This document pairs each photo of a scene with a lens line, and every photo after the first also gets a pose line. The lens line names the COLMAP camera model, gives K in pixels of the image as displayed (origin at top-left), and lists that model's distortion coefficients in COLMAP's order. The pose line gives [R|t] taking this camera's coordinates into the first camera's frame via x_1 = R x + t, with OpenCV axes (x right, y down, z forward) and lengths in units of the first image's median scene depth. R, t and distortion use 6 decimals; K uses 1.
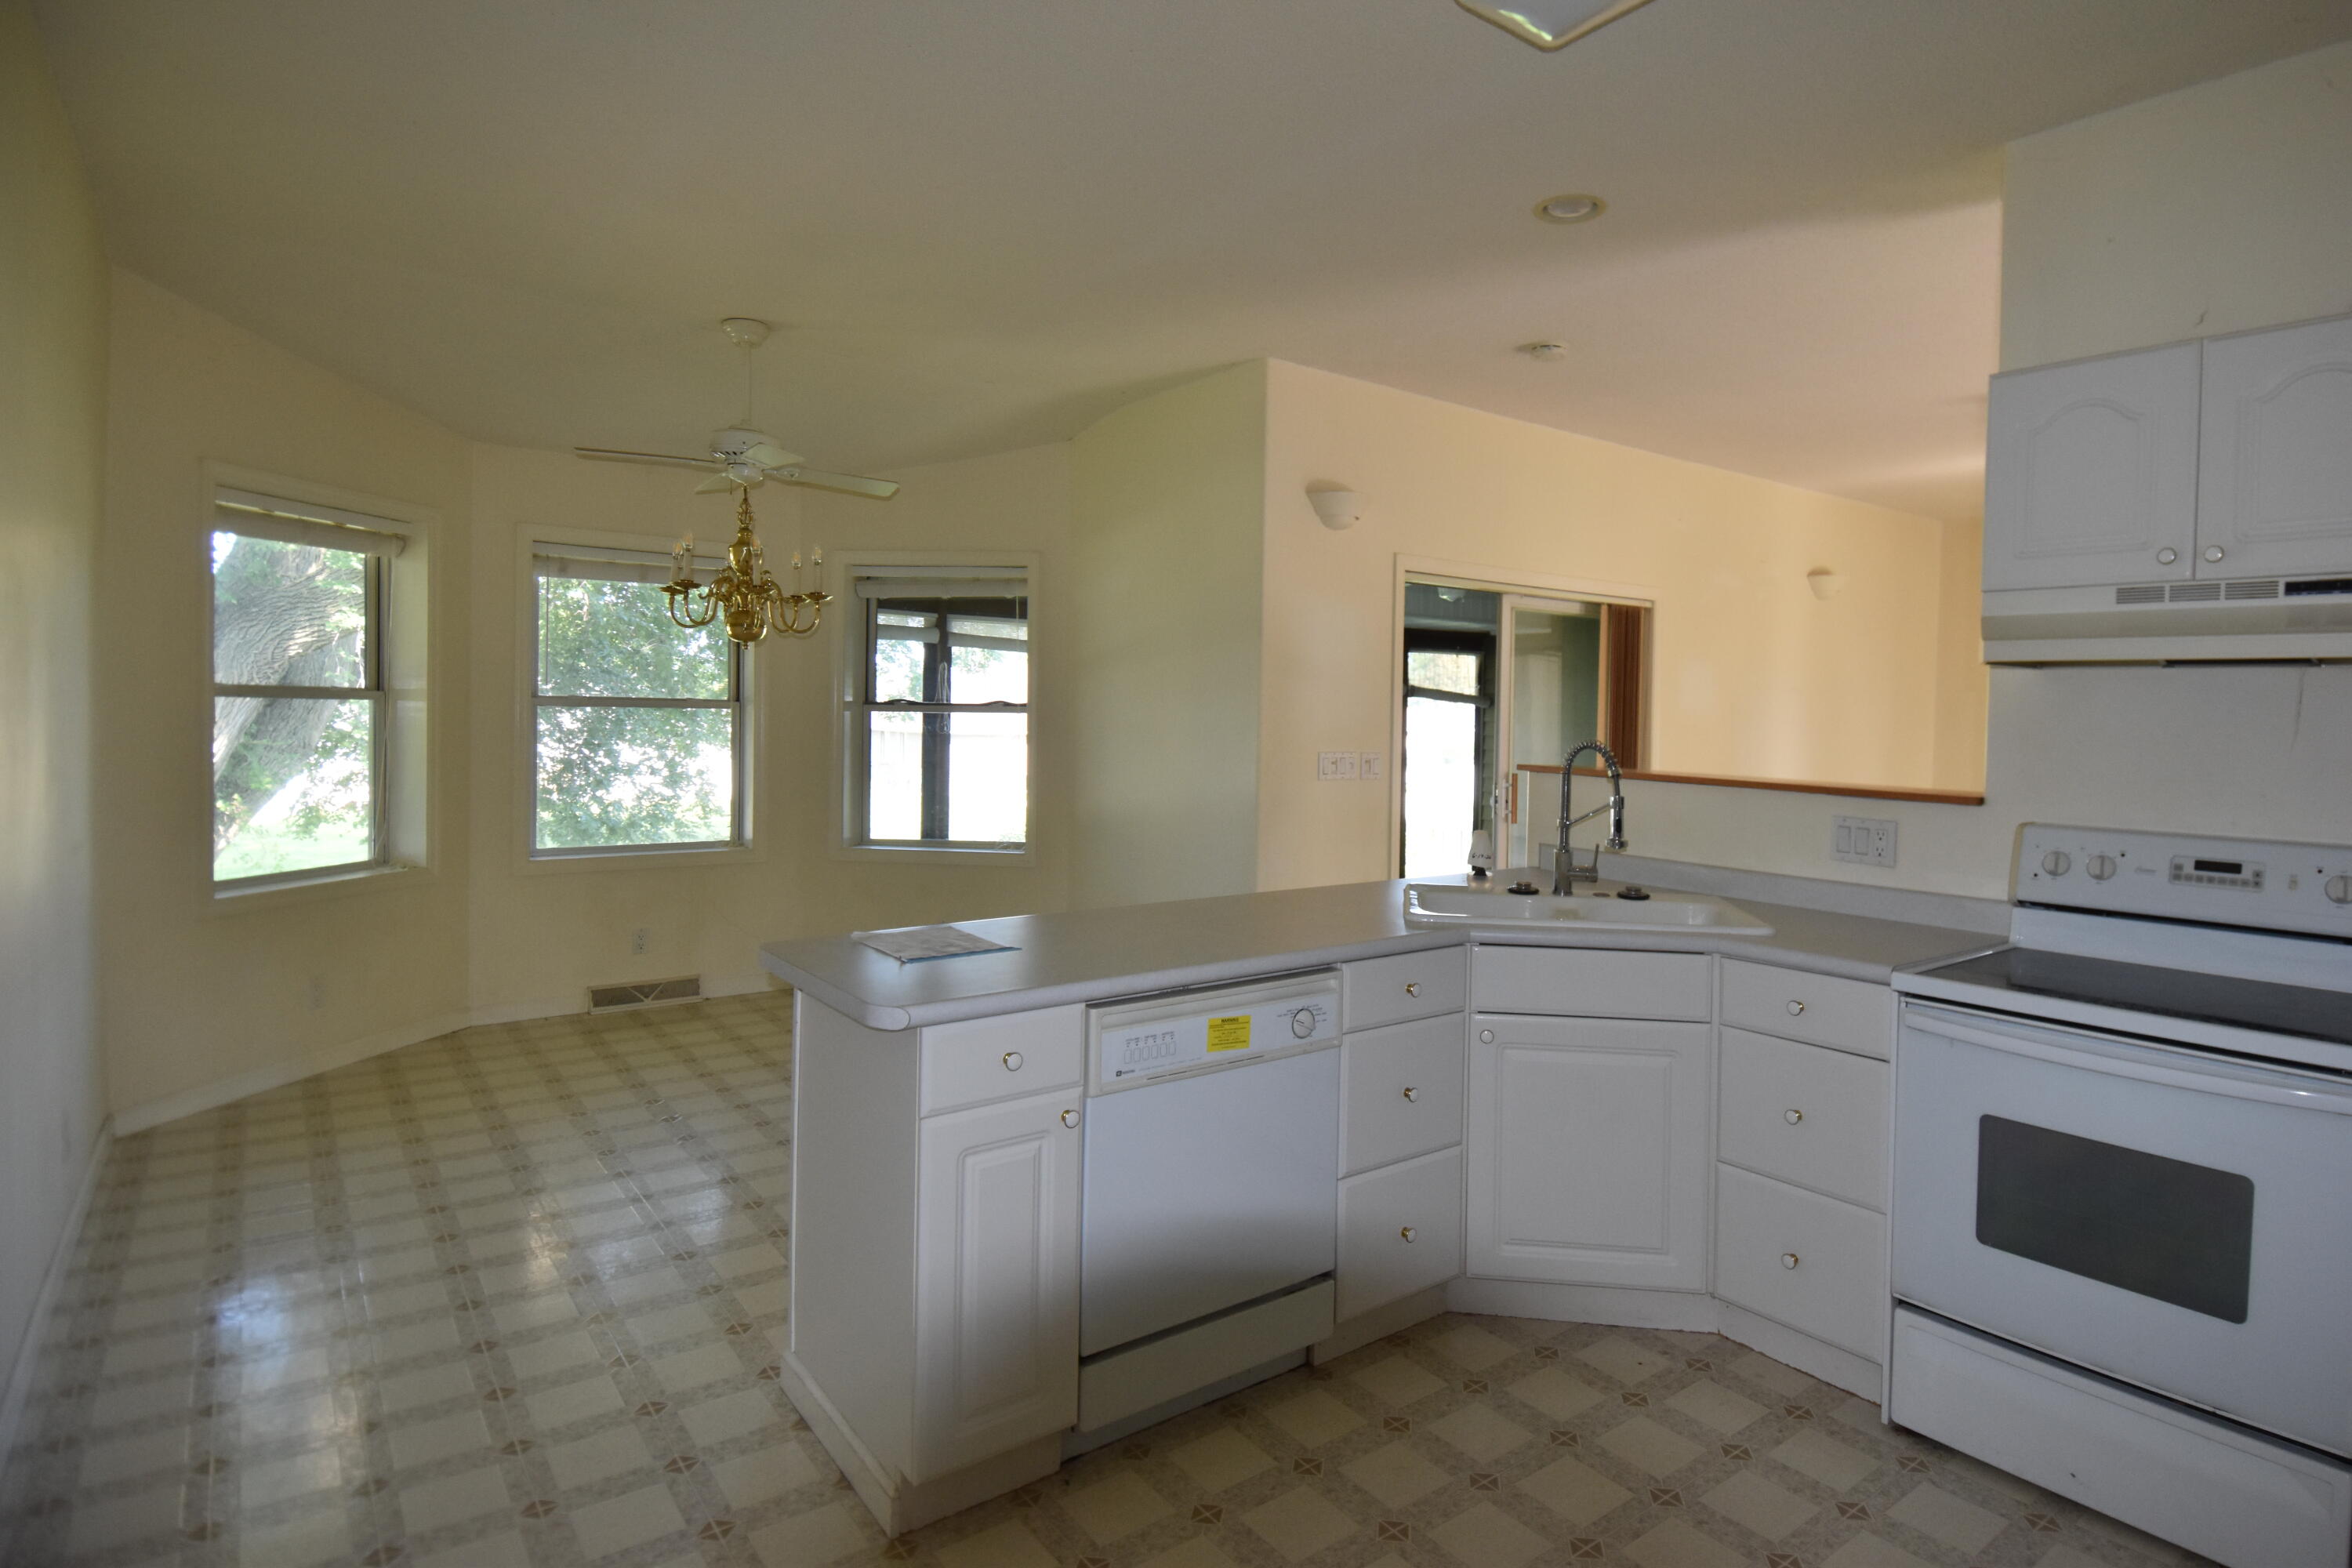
lens RADIAL K [[1282.1, 0, 1207.3], [0, 1282.1, 732.2], [0, 0, 1]] dist [0.081326, -0.085582]
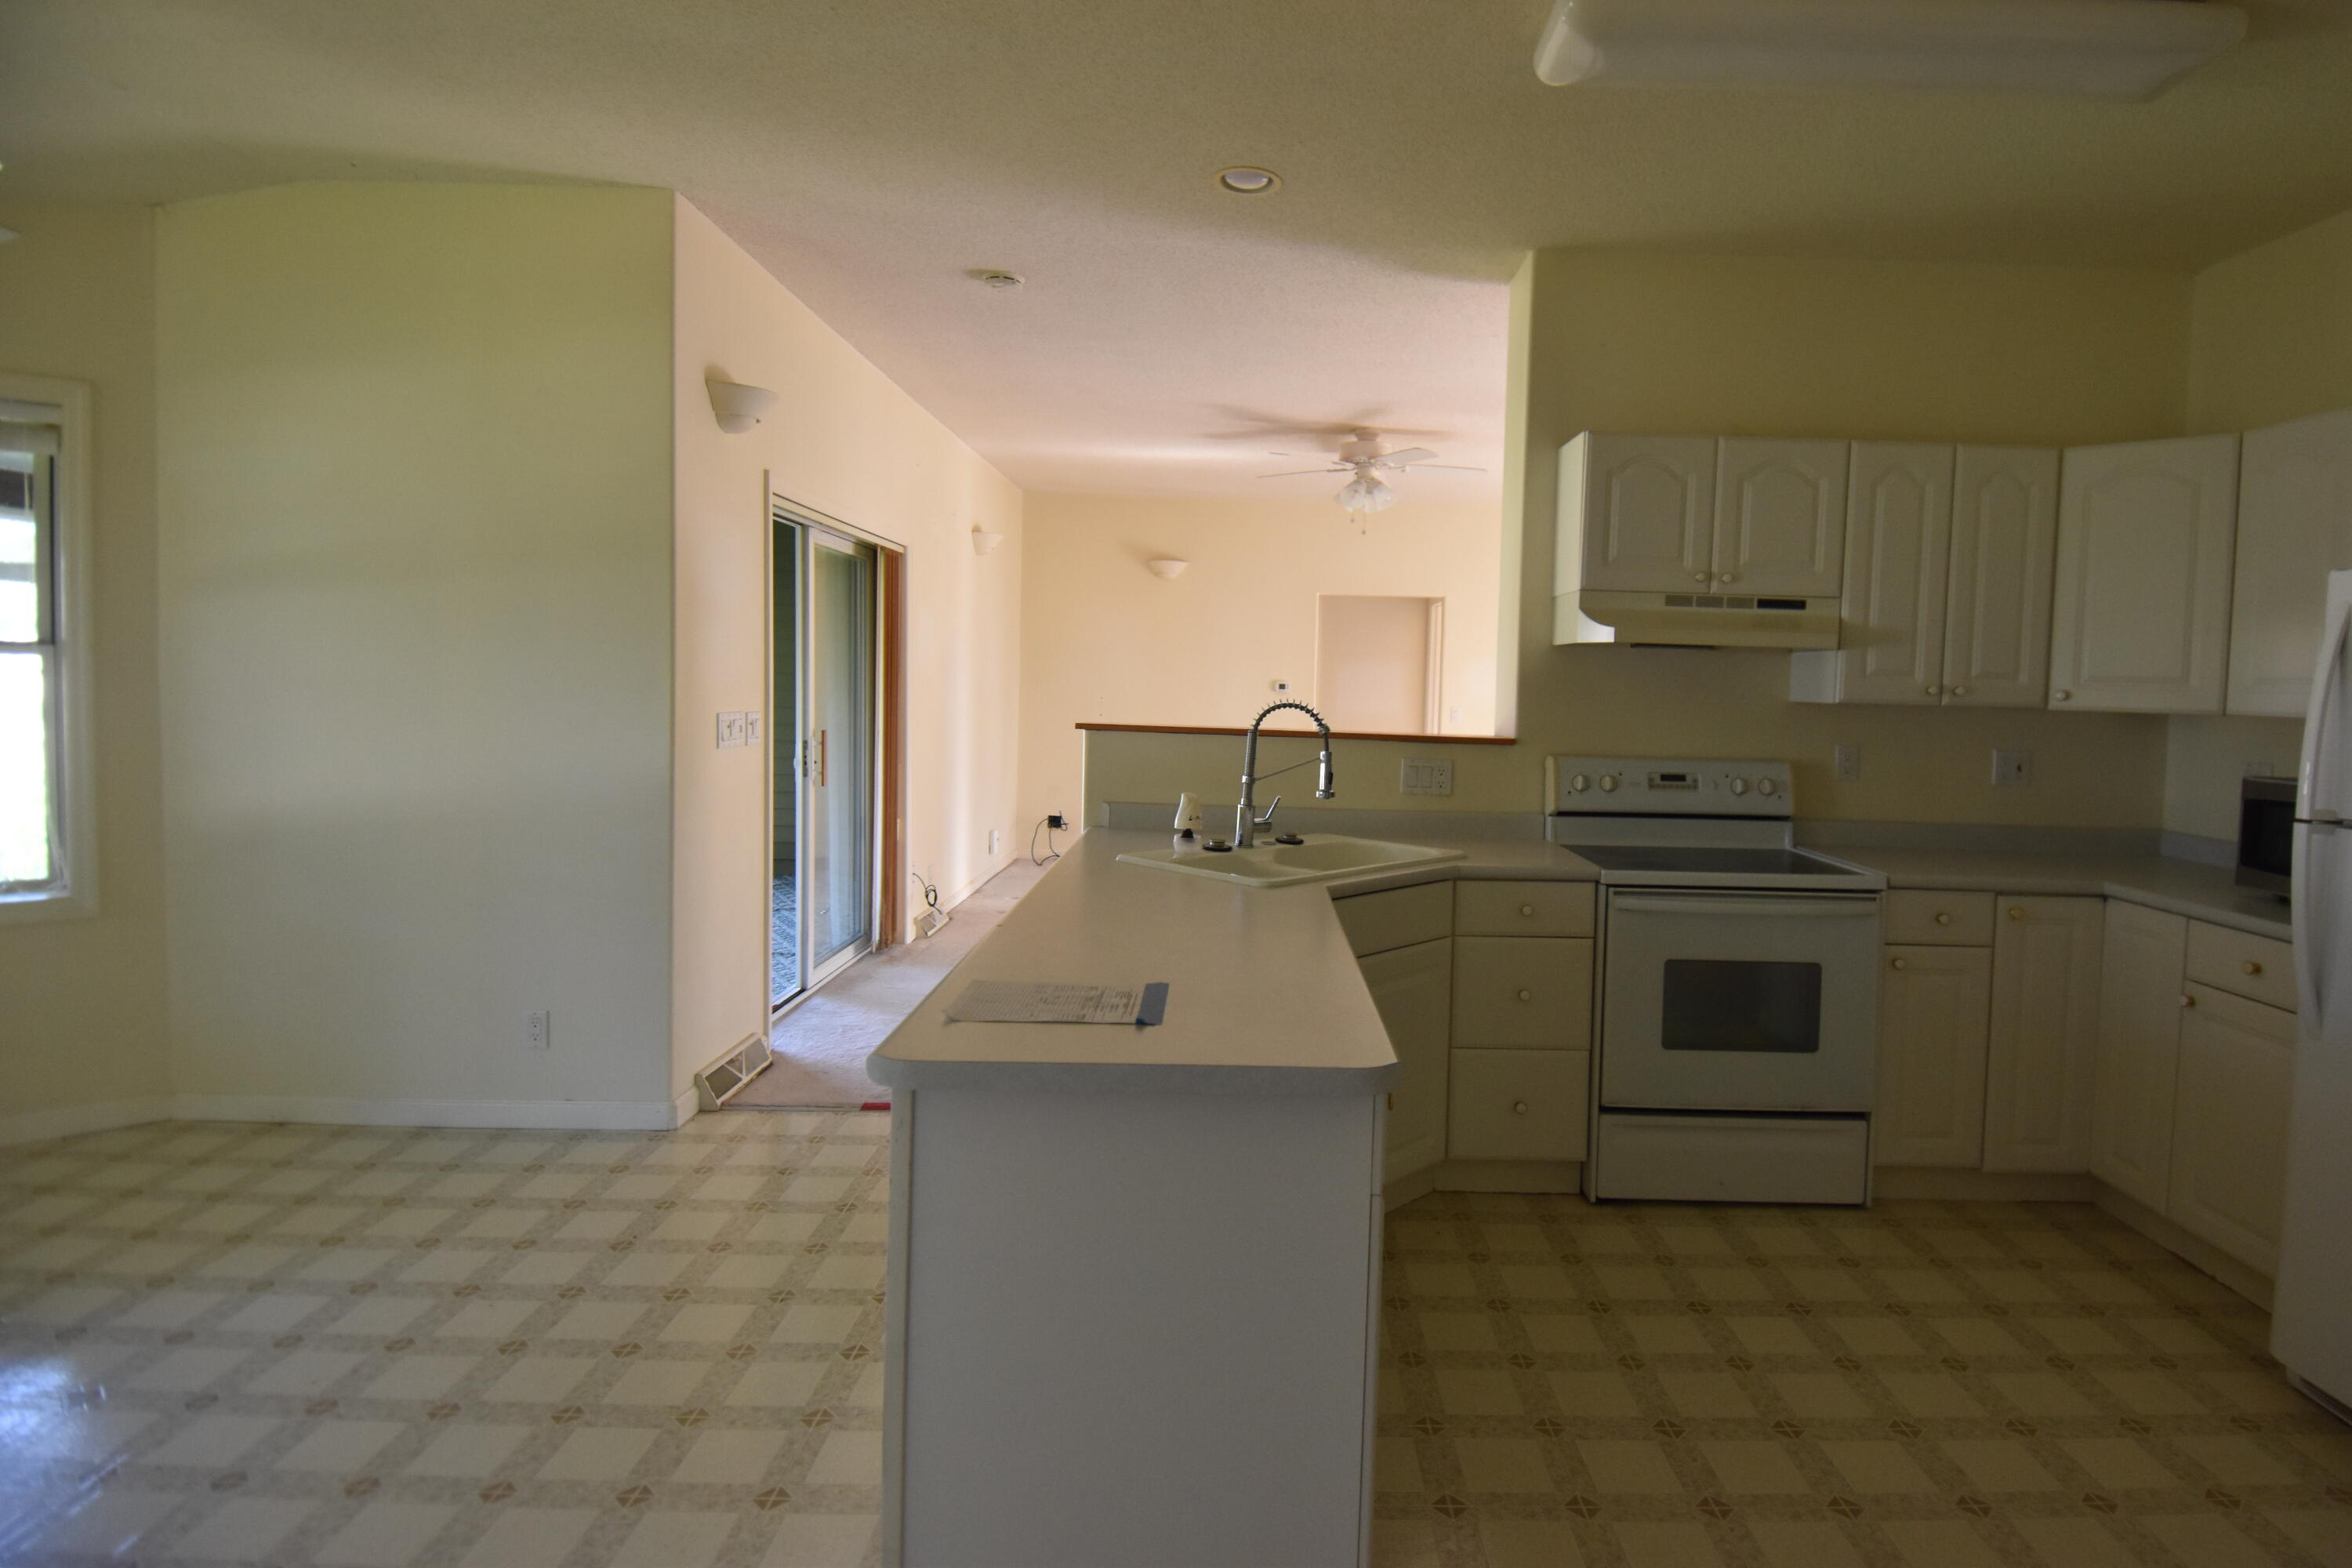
lens RADIAL K [[1216.6, 0, 1310.8], [0, 1216.6, 773.3], [0, 0, 1]] dist [0.023362, -0.062540]
pose [[0.576211, -0.071317, 0.814184, -0.613226], [-0.001999, 0.996060, 0.088663, -0.028341], [-0.817299, -0.052716, 0.573798, 0.482382]]
